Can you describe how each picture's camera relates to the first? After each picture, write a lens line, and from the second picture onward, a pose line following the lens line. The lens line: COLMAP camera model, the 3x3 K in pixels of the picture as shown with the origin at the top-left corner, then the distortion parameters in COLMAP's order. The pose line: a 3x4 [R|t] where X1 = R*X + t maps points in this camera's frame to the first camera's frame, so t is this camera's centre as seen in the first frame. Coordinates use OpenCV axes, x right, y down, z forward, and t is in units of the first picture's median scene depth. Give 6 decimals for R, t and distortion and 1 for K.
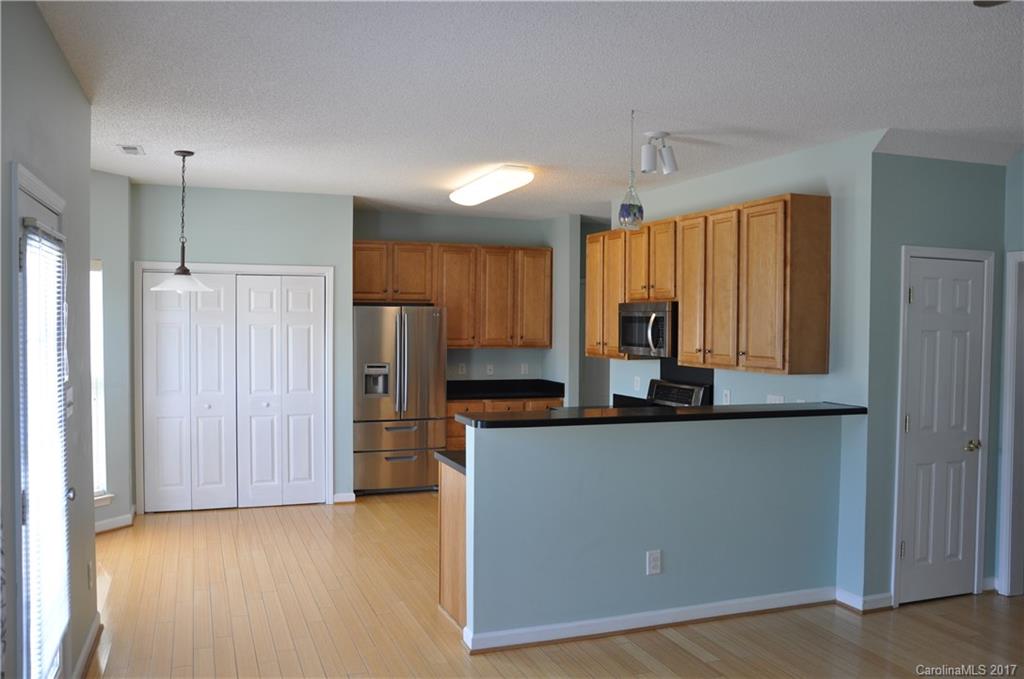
lens RADIAL K [[845.0, 0, 512.0], [0, 845.0, 339.5], [0, 0, 1]] dist [-0.076906, 0.000175]
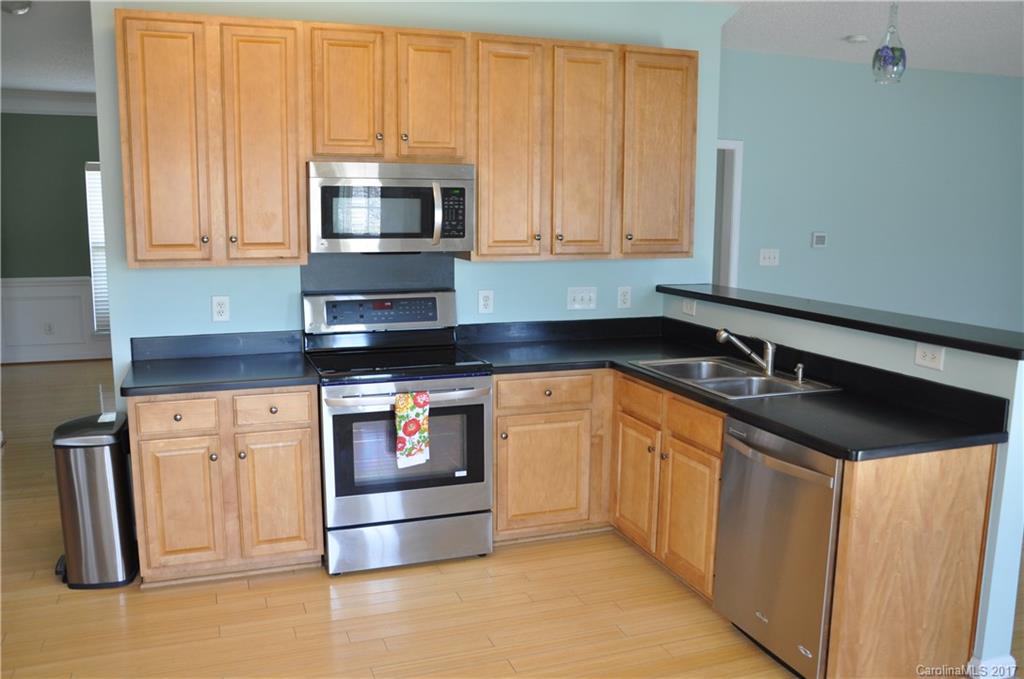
lens RADIAL K [[845.0, 0, 512.0], [0, 845.0, 339.5], [0, 0, 1]] dist [-0.076906, 0.000175]
pose [[0.016418, -0.153316, 0.988041, -0.507844], [0.017825, 0.988062, 0.153023, -0.011046], [-0.999706, 0.015100, 0.018955, 1.031823]]
